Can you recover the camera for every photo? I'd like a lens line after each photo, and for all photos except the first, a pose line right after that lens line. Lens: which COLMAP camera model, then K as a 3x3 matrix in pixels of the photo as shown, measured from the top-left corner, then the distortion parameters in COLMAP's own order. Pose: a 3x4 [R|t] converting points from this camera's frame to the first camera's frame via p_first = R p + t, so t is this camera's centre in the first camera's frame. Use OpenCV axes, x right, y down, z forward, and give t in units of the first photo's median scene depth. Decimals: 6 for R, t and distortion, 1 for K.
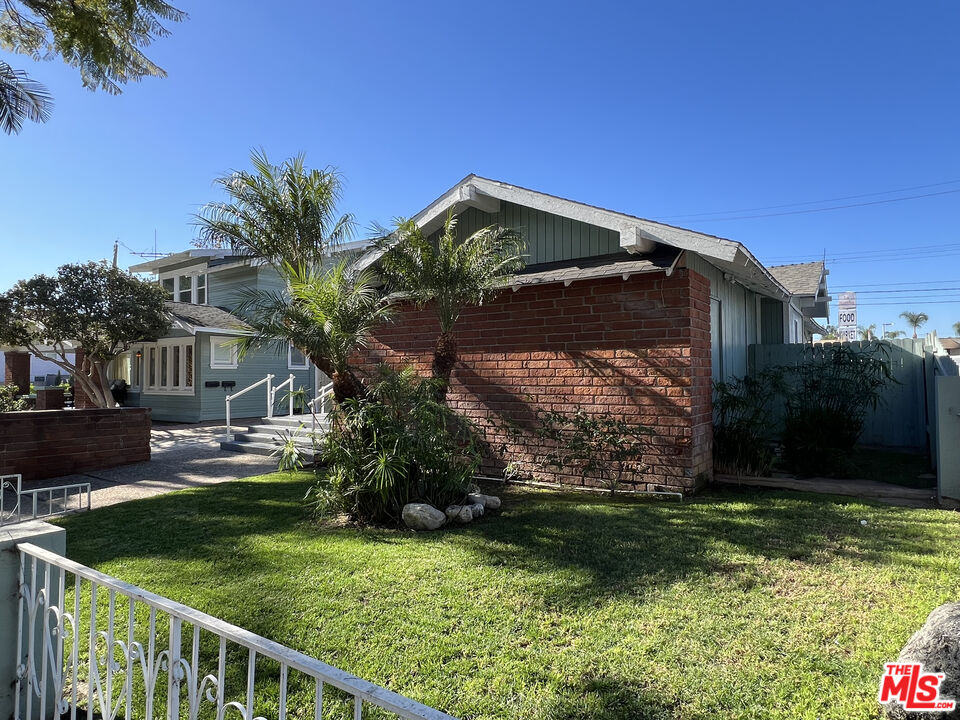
lens RADIAL K [[574.0, 0, 480.0], [0, 574.0, 360.0], [0, 0, 1]] dist [0.000491, -0.000252]
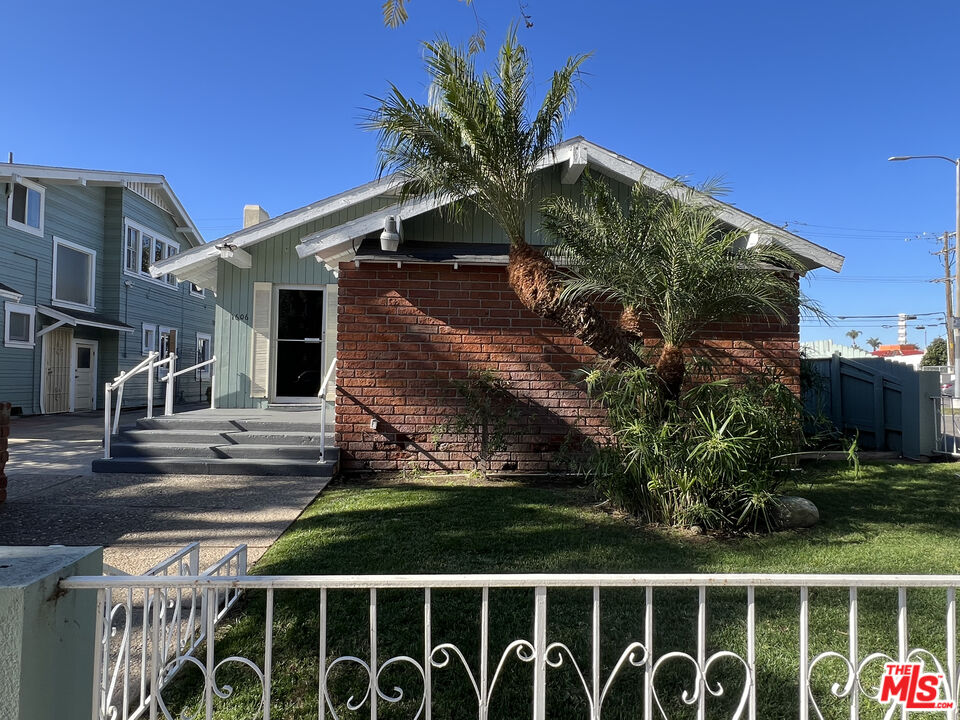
lens RADIAL K [[574.0, 0, 480.0], [0, 574.0, 360.0], [0, 0, 1]] dist [0.000491, -0.000252]
pose [[0.791343, 0.035310, 0.610352, -0.777432], [-0.036689, 0.999274, -0.010241, 0.046180], [-0.610271, -0.014289, 0.792064, 0.439458]]
